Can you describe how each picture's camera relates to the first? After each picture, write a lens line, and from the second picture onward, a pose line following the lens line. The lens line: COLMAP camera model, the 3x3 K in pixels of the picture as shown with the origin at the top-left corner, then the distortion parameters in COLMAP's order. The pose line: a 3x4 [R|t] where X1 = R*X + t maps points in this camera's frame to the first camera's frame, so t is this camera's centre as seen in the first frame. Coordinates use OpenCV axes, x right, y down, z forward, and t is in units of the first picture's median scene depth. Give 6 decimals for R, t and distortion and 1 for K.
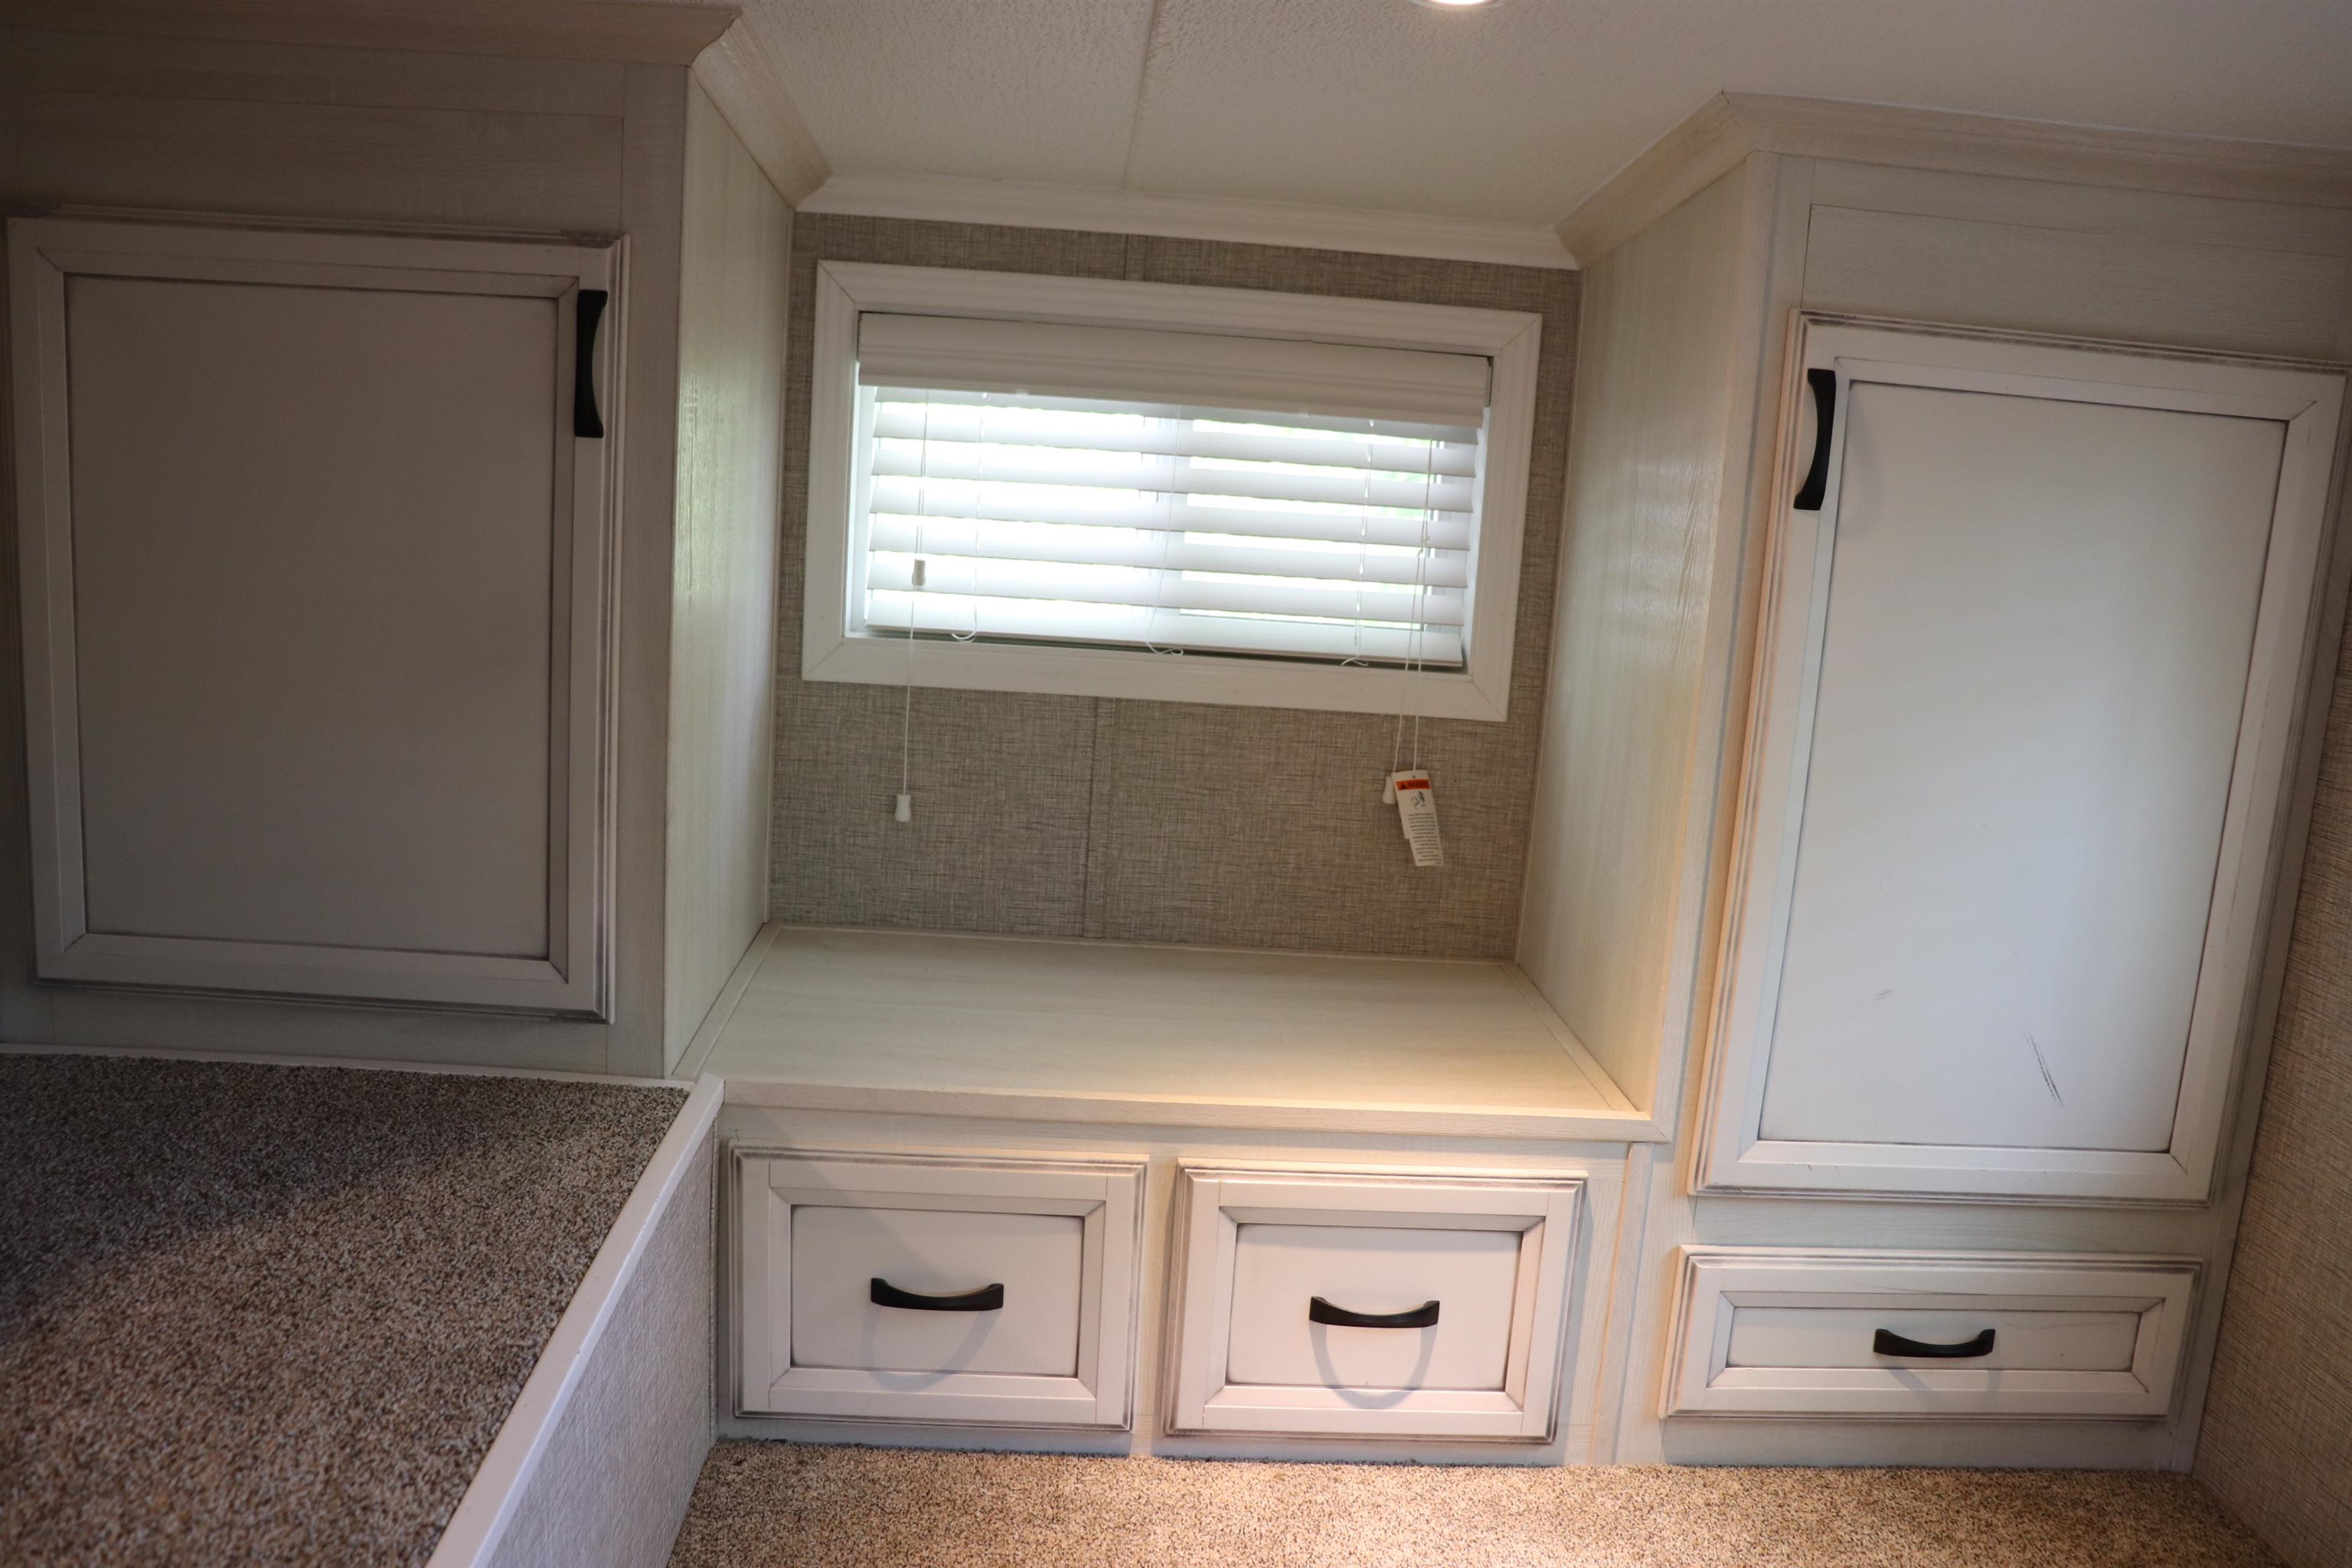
lens RADIAL K [[1940.2, 0, 1187.8], [0, 1940.2, 786.7], [0, 0, 1]] dist [-0.175473, 0.161679]
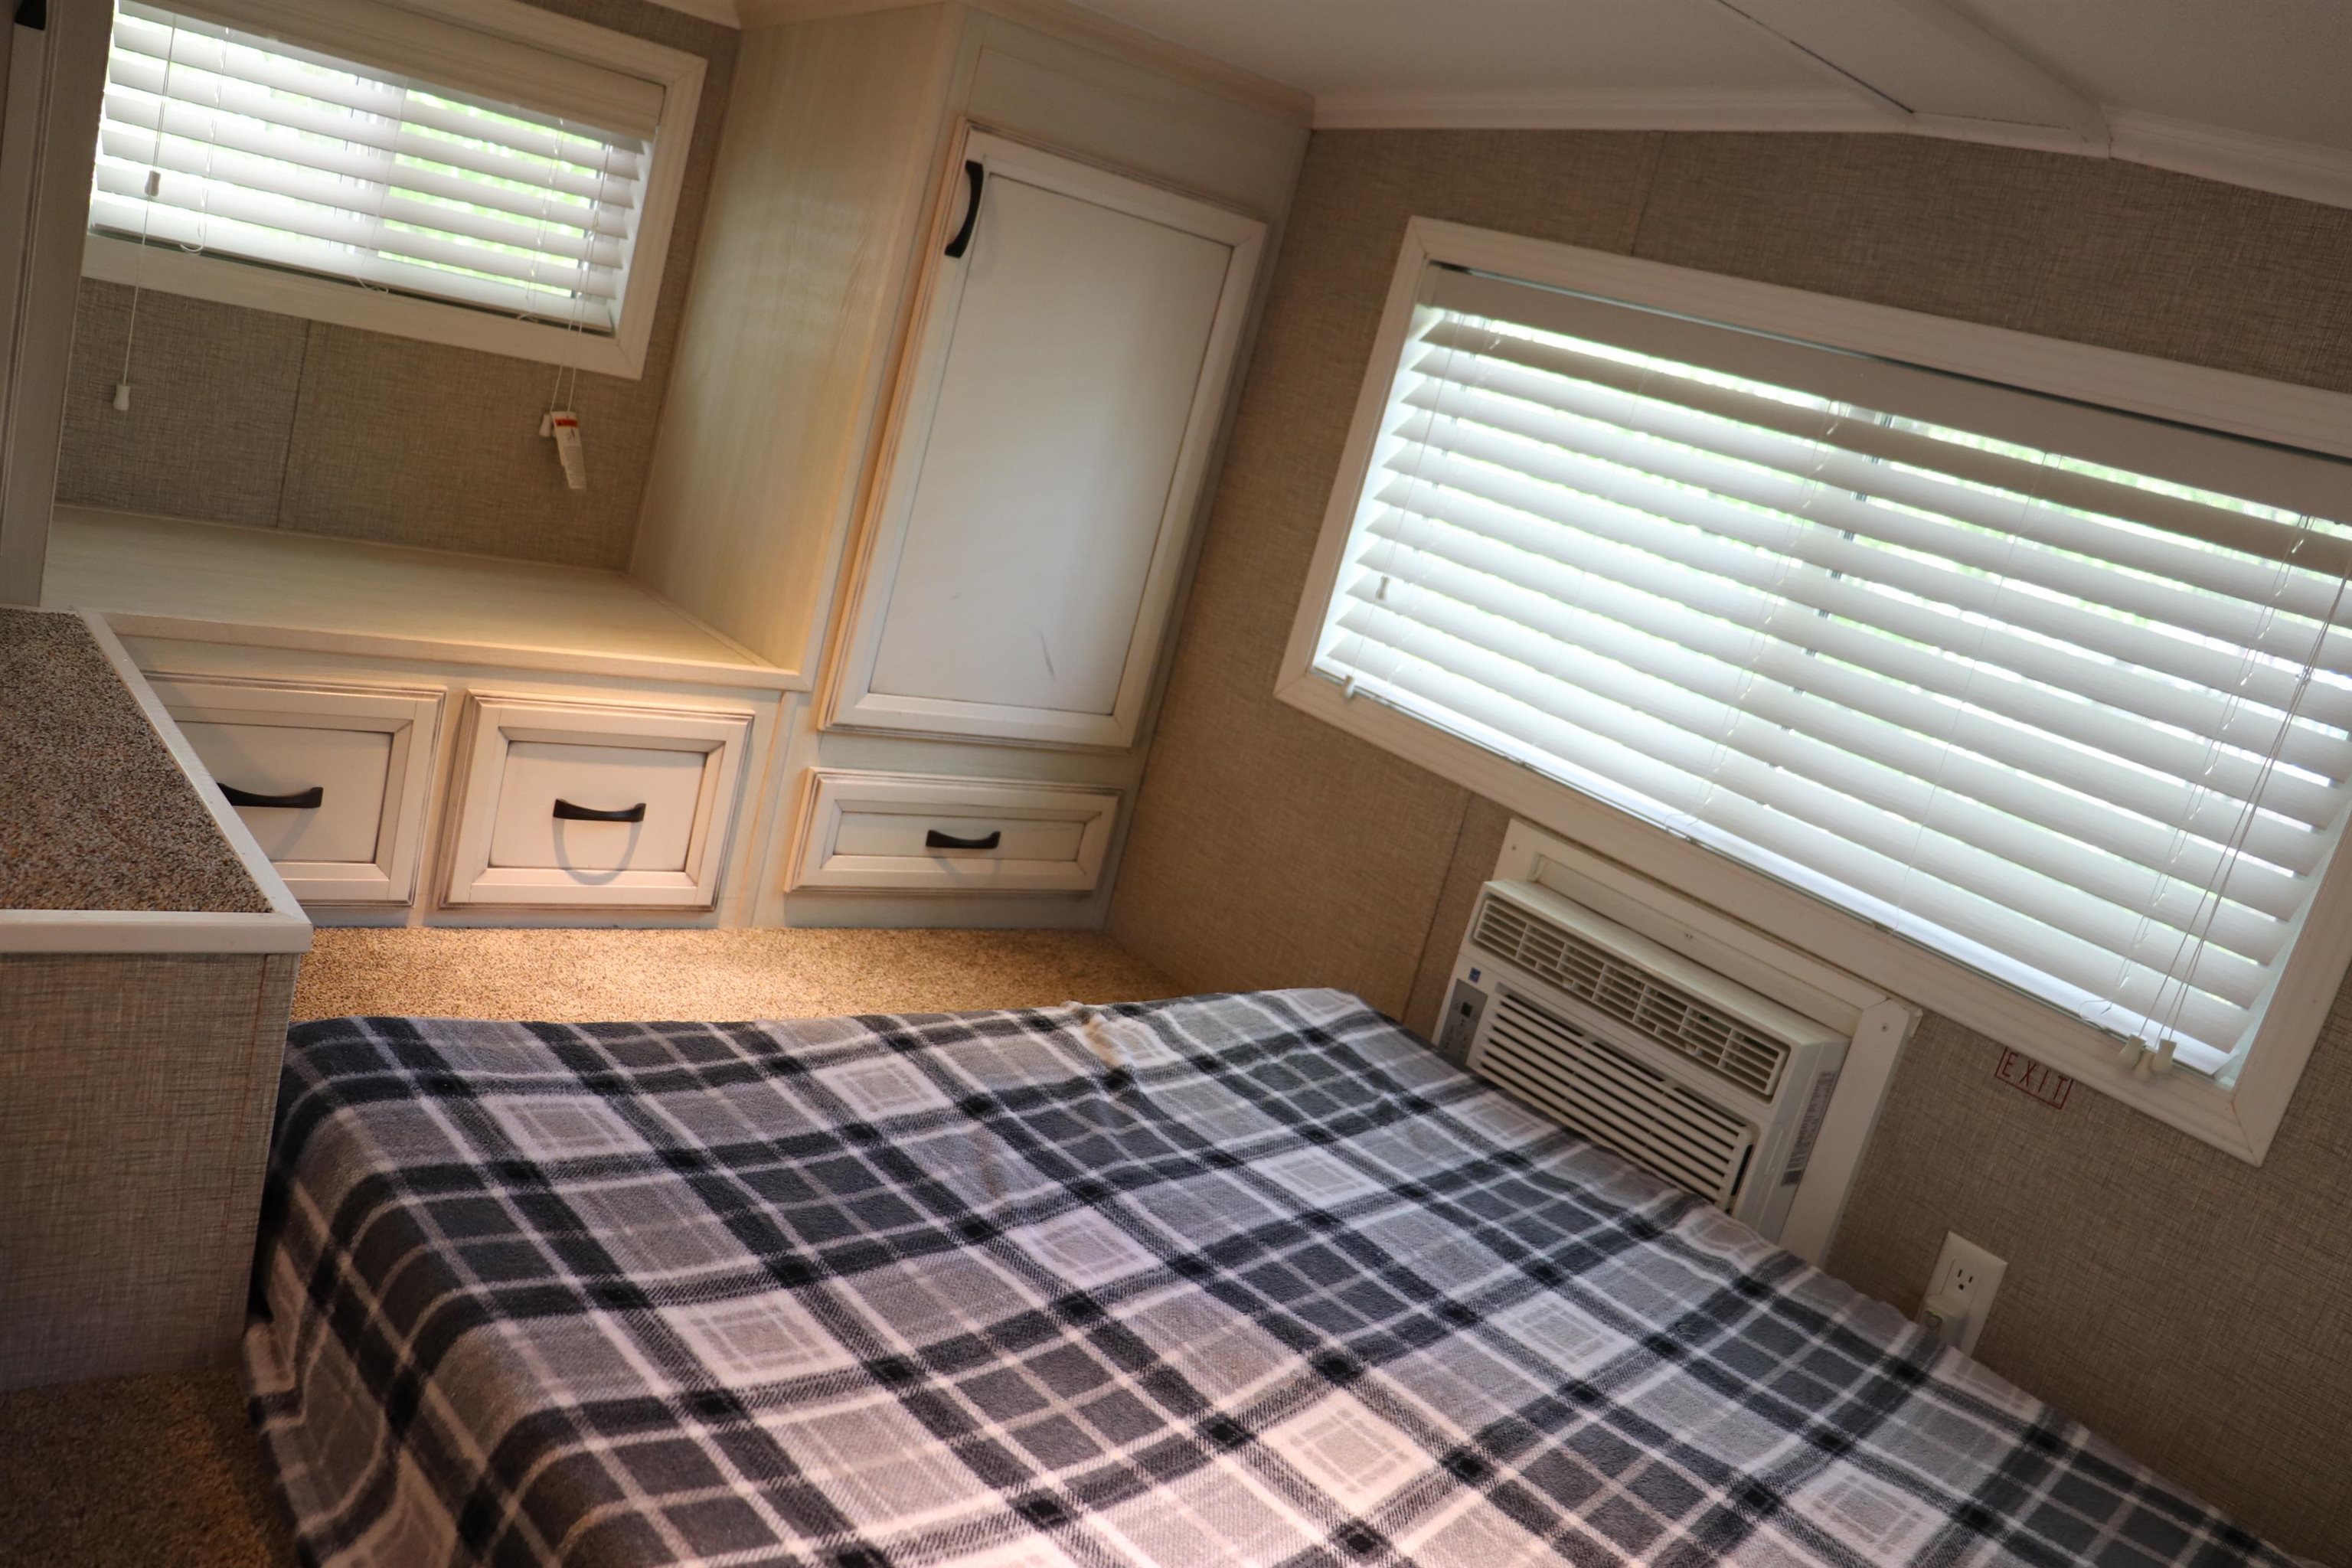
lens RADIAL K [[1940.2, 0, 1187.8], [0, 1940.2, 786.7], [0, 0, 1]] dist [-0.175473, 0.161679]
pose [[0.802670, 0.003113, 0.596416, -0.364044], [-0.095820, 0.987670, 0.123801, 0.051162], [-0.588677, -0.156520, 0.793071, -0.297303]]
